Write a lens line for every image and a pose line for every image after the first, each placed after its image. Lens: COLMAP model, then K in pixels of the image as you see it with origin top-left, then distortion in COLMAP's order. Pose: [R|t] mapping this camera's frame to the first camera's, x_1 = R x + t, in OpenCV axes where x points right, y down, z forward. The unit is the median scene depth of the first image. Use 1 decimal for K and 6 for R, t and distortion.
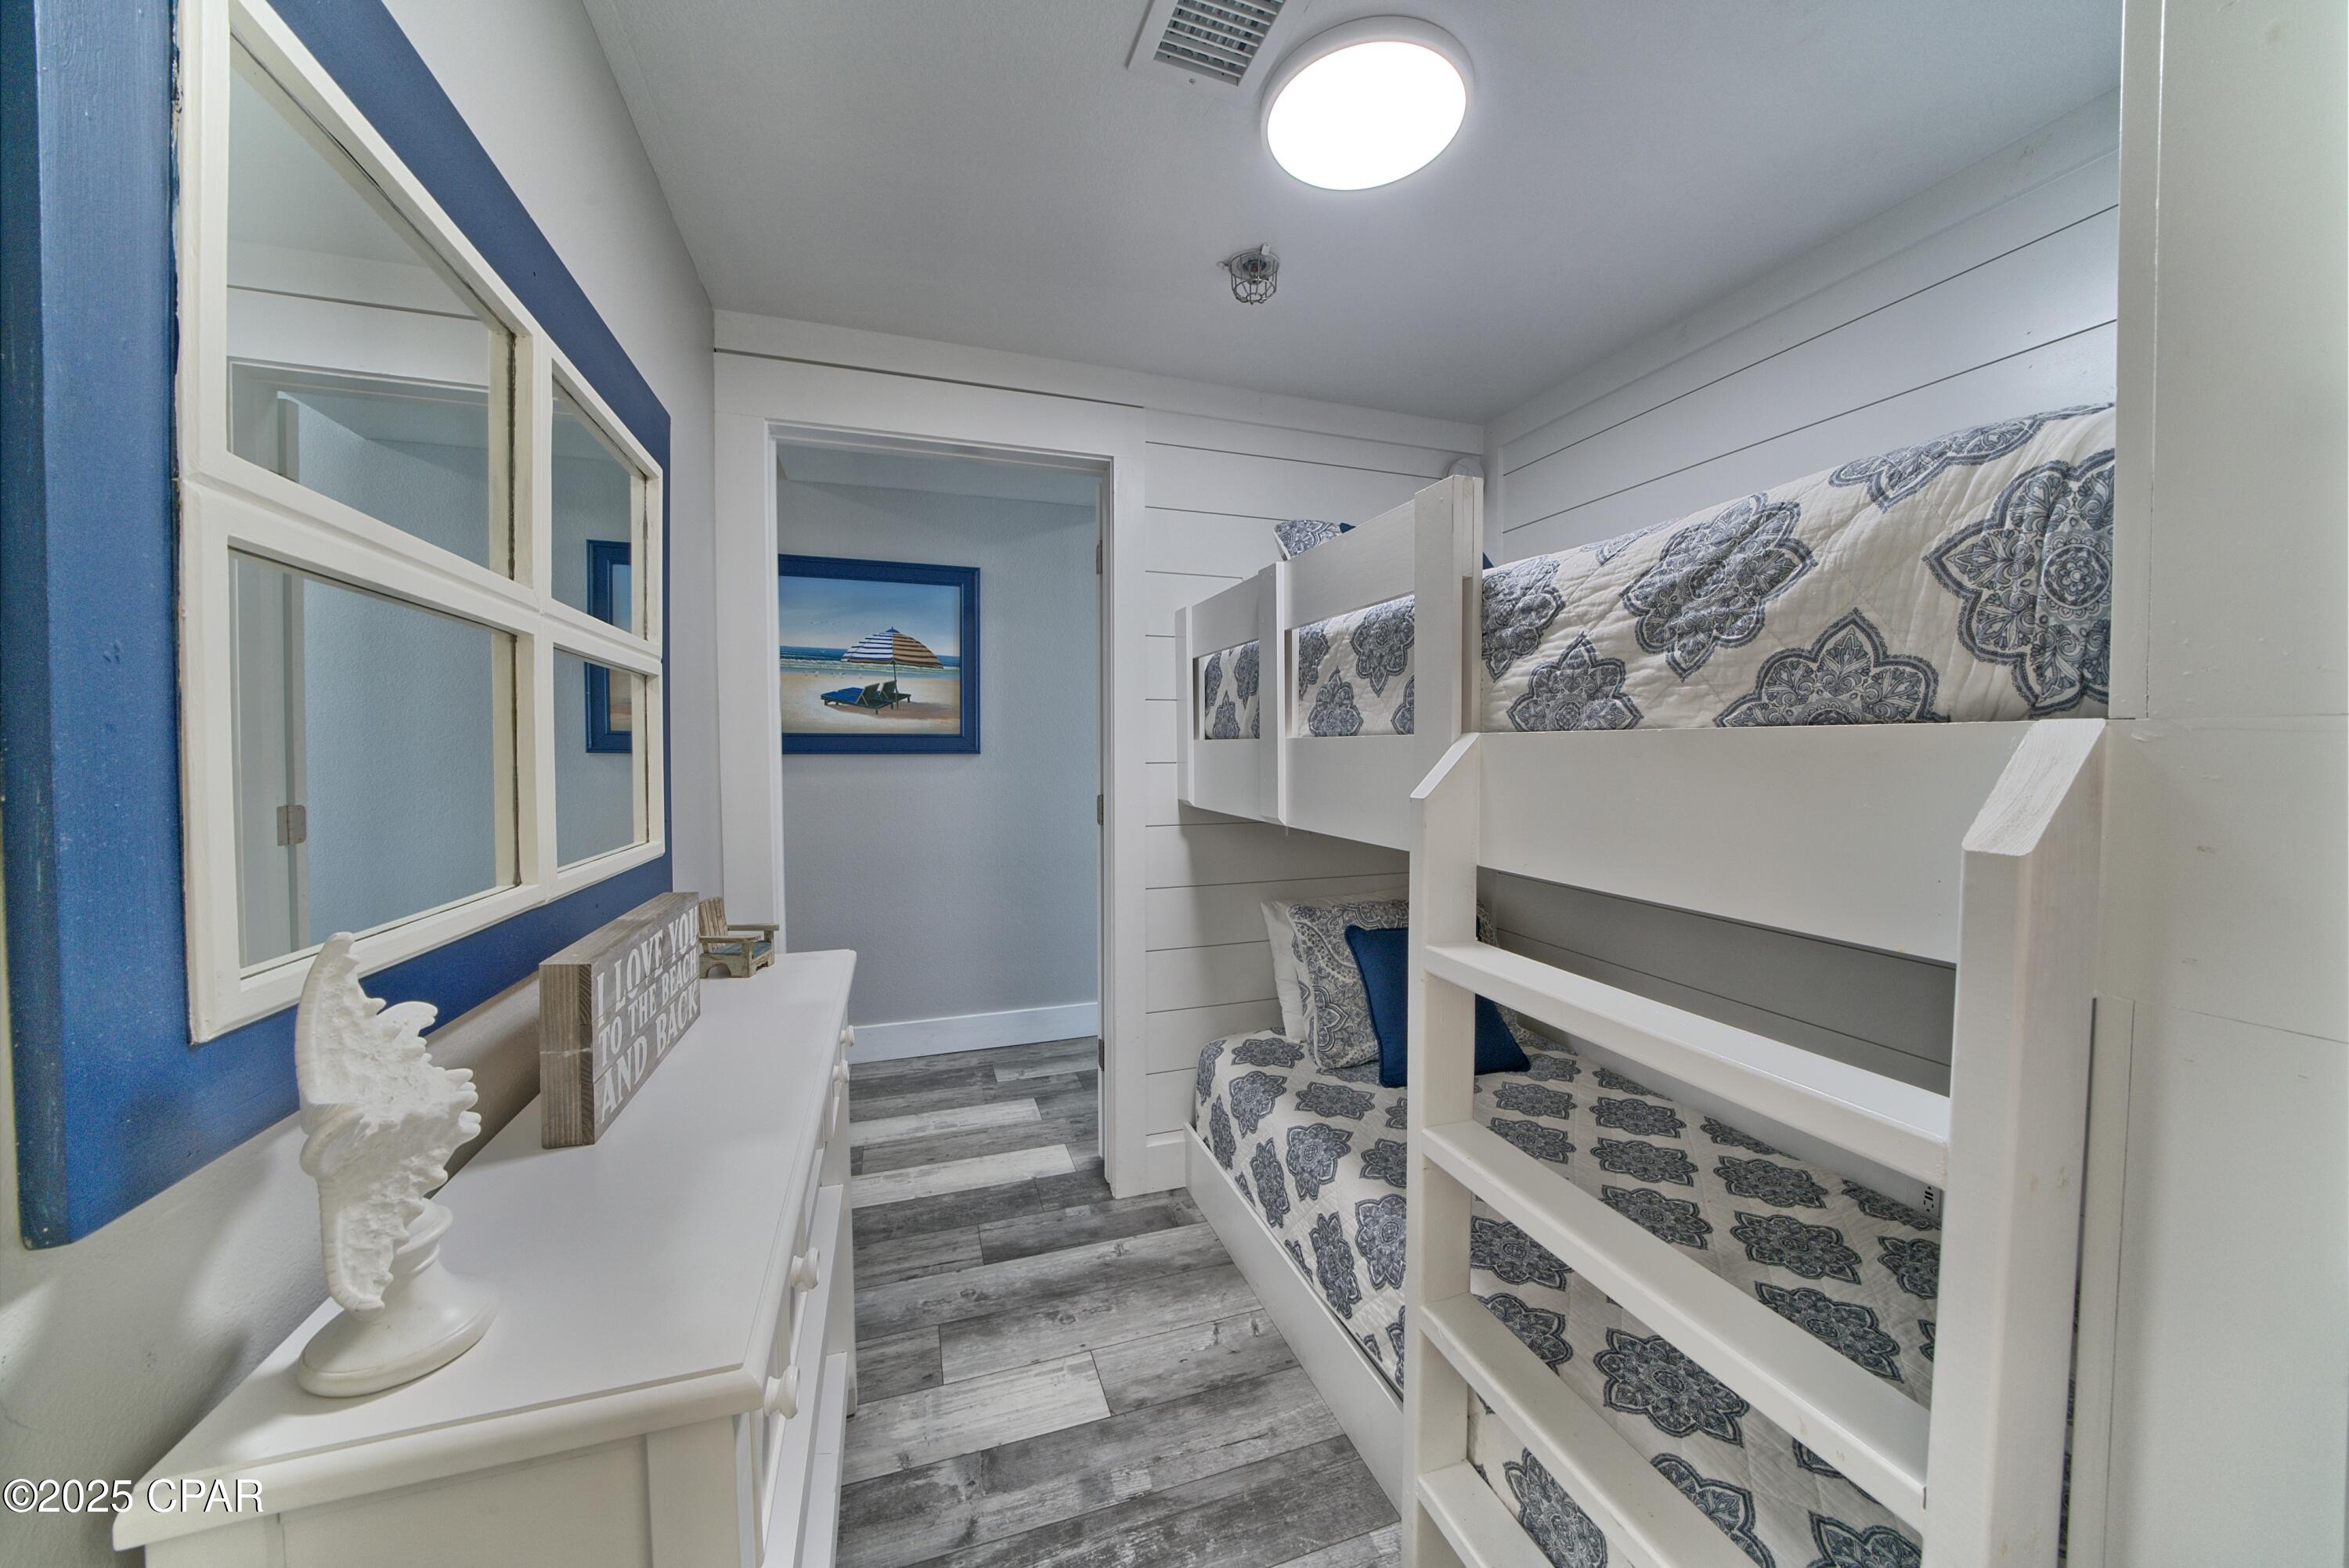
lens RADIAL K [[809.3, 0, 1168.3], [0, 809.3, 774.5], [0, 0, 1]] dist [-0.027715, 0.003391]
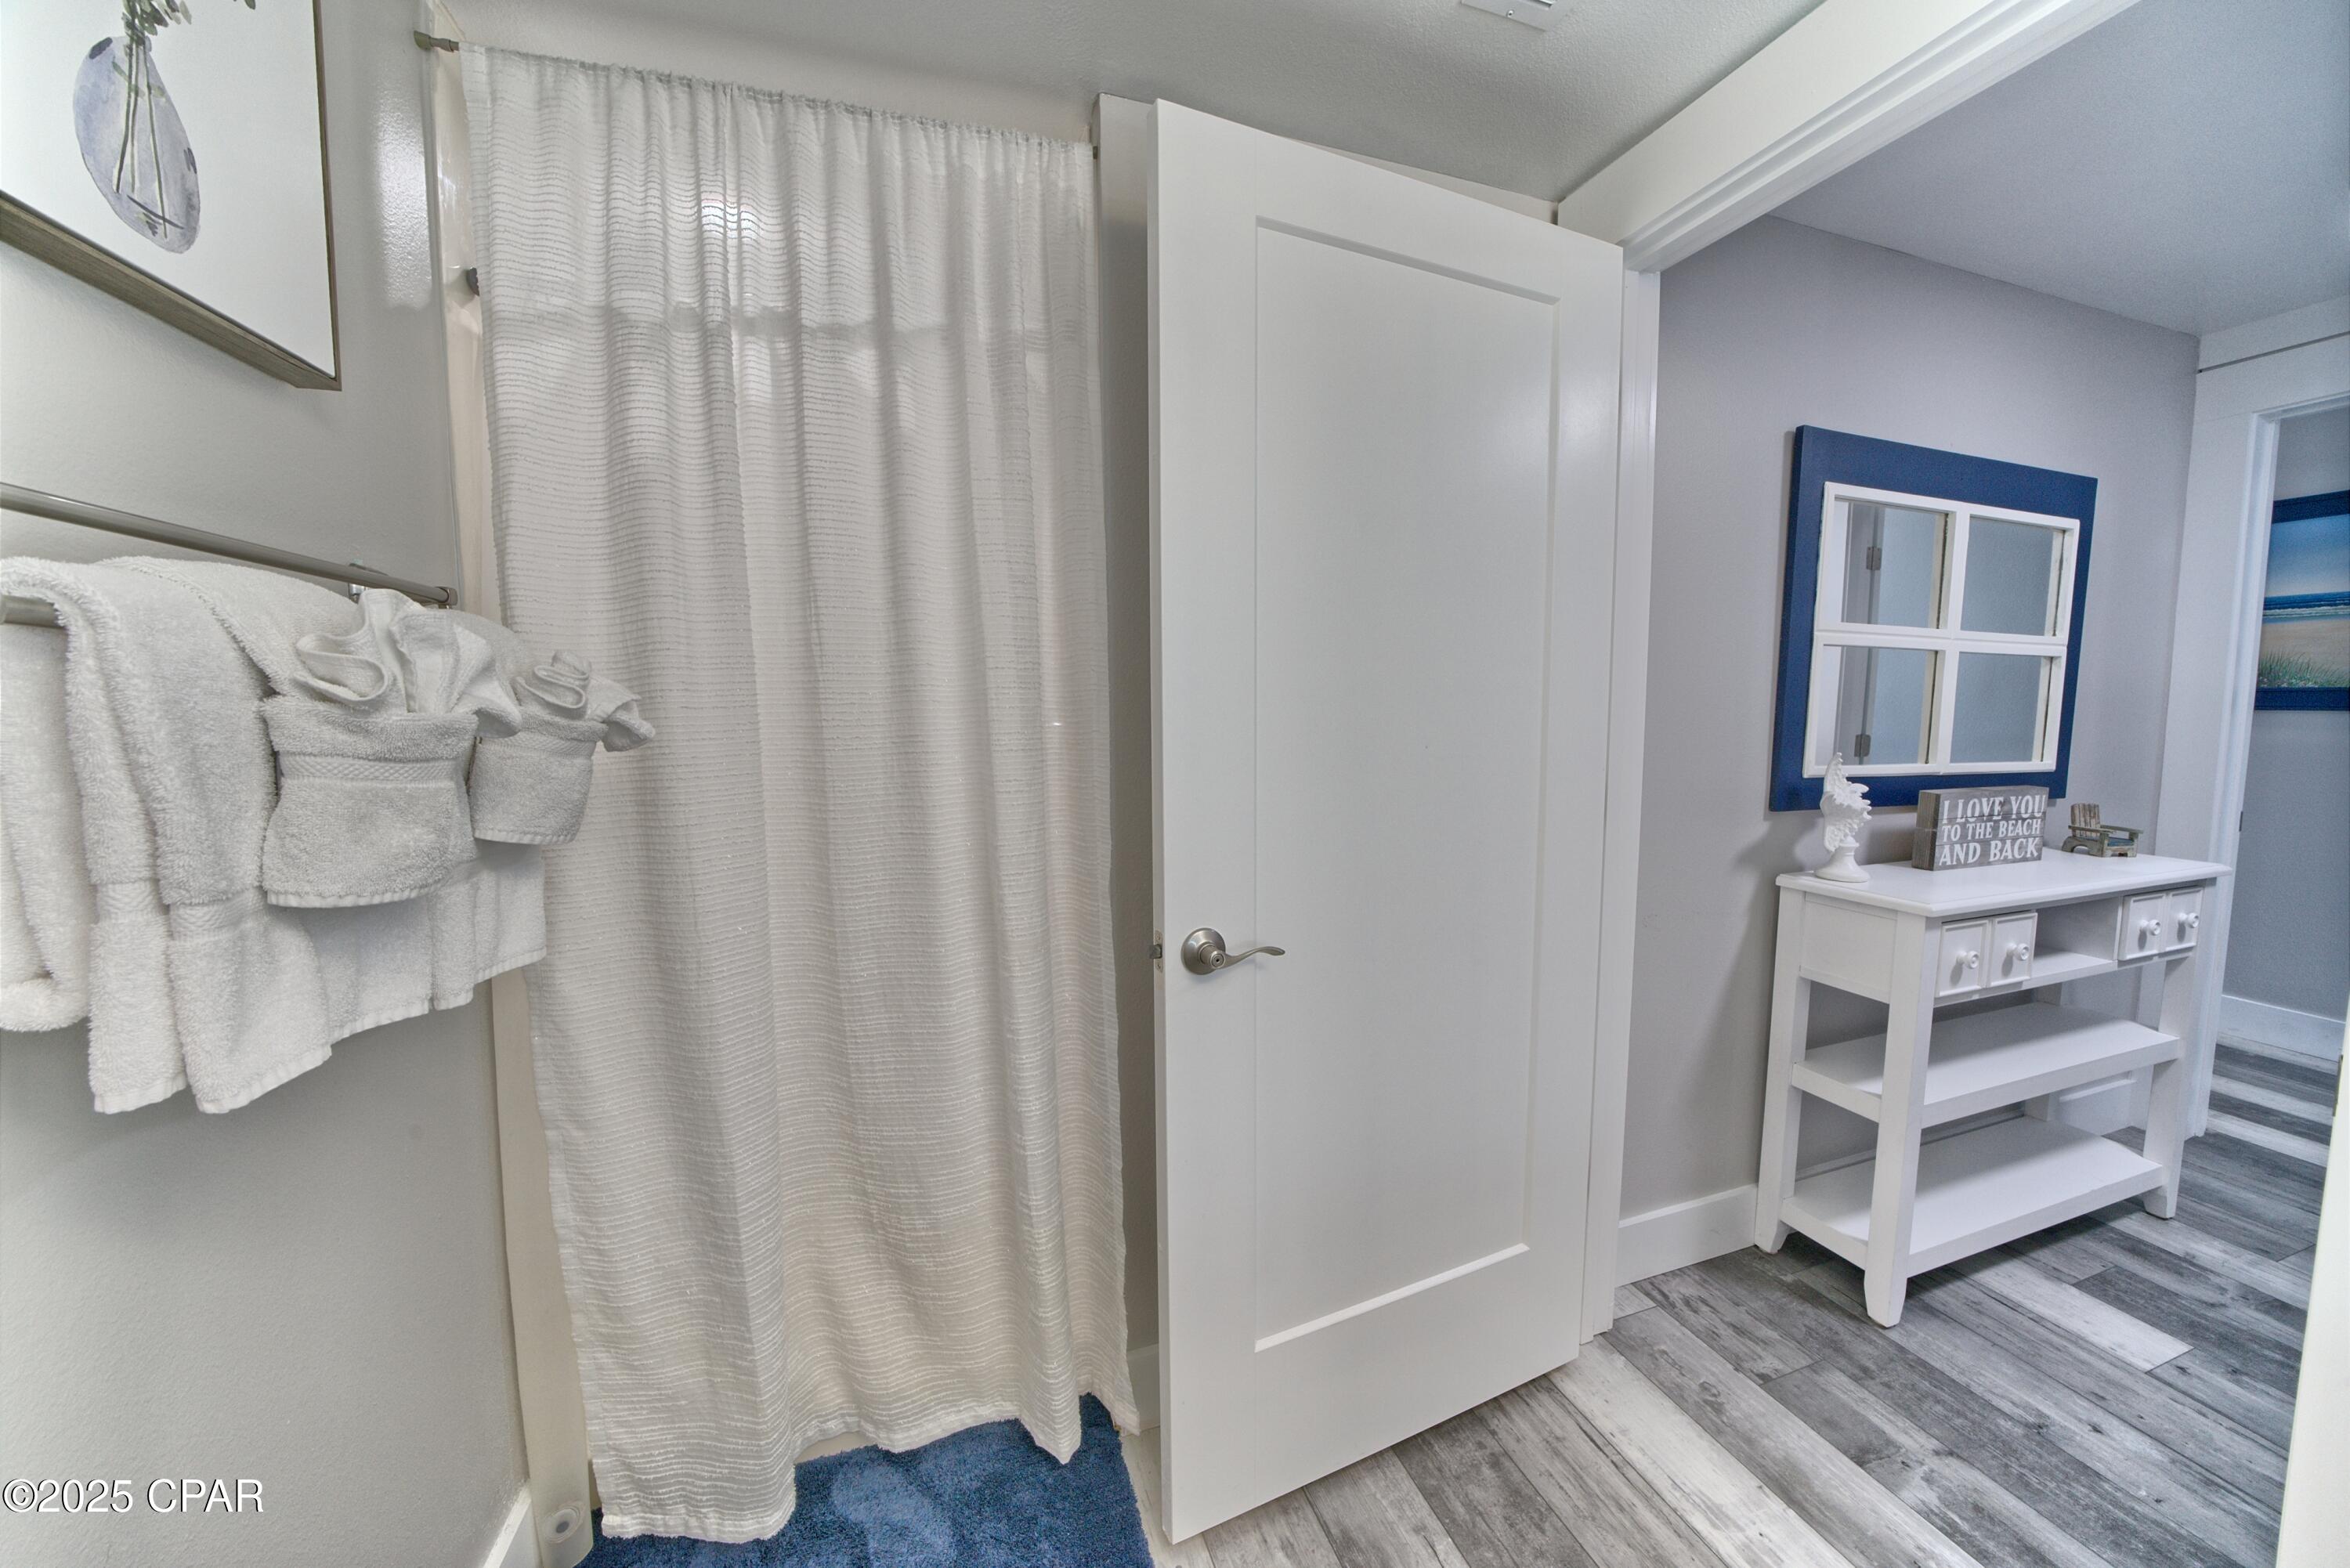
lens RADIAL K [[809.7, 0, 1186.9], [0, 809.7, 780.5], [0, 0, 1]] dist [-0.027715, 0.003391]
pose [[-0.011462, 0.089685, -0.995904, 0.582733], [-0.030066, 0.995488, 0.089994, 0.019258], [0.999482, 0.030974, -0.008714, -0.431576]]
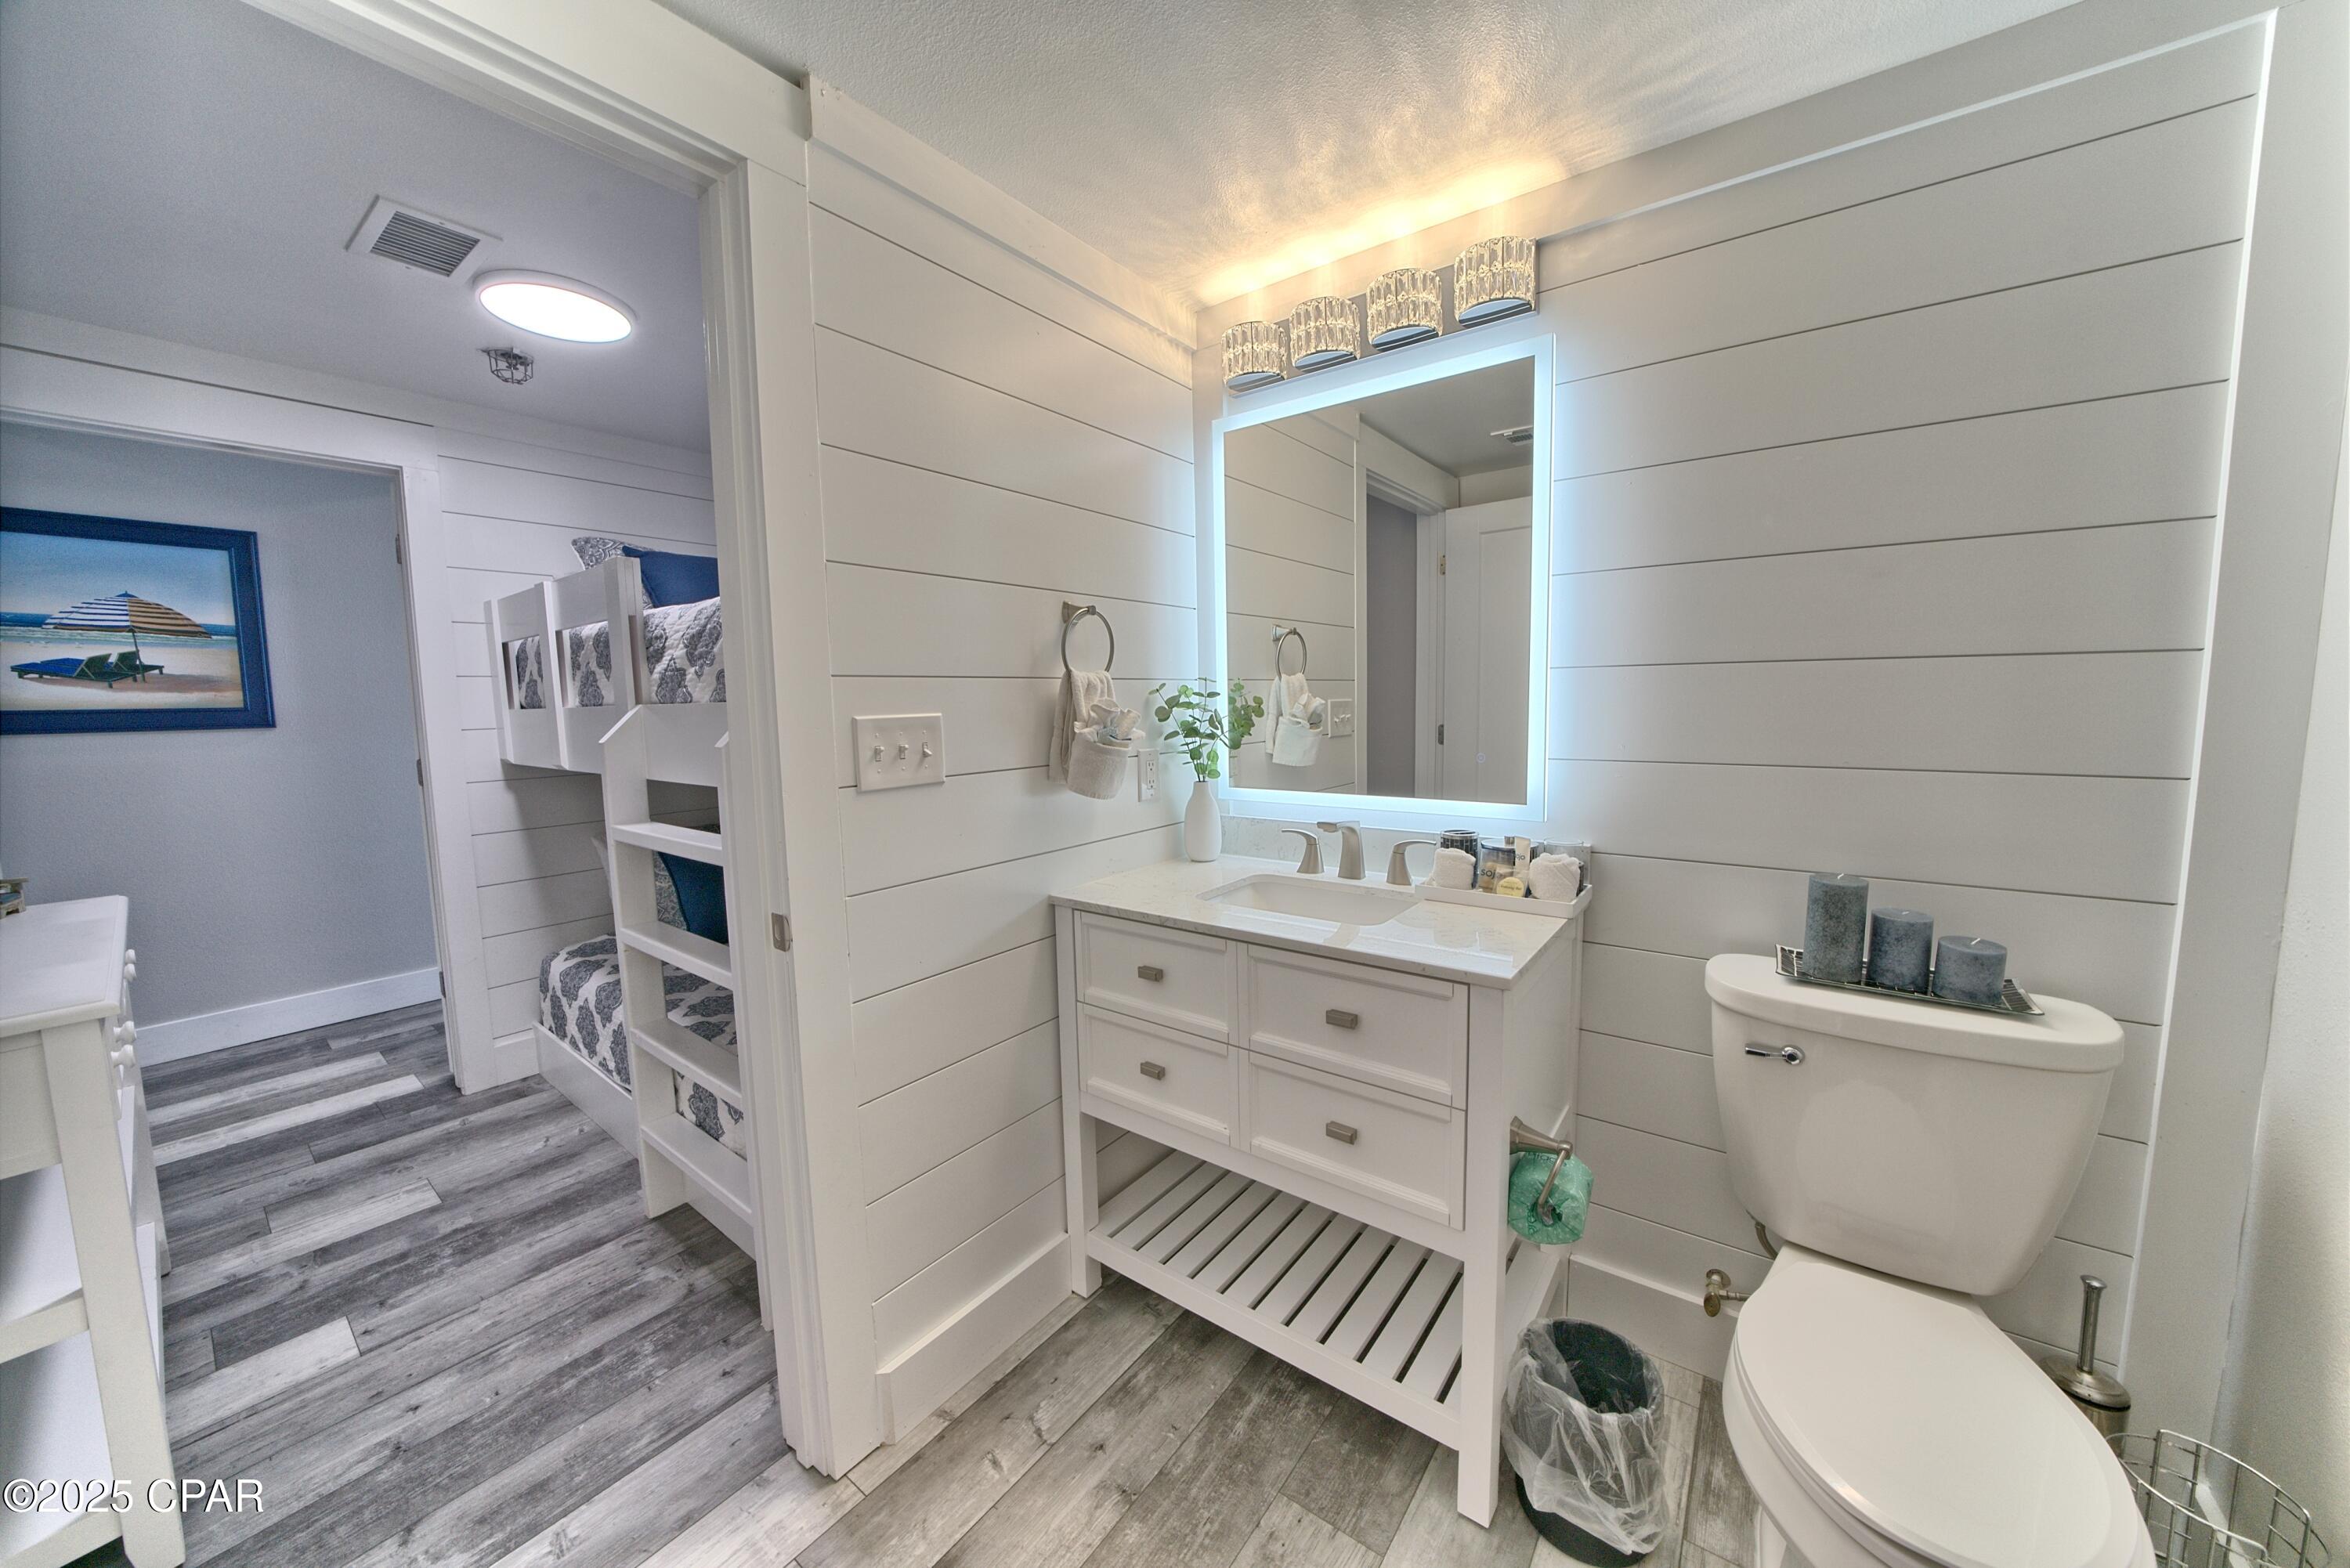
lens RADIAL K [[809.7, 0, 1169.8], [0, 809.7, 775.5], [0, 0, 1]] dist [-0.027715, 0.003391]
pose [[0.823526, -0.066204, 0.563402, 0.177328], [0.037832, 0.997365, 0.061898, 0.020554], [-0.566015, -0.029660, 0.823861, -0.587851]]
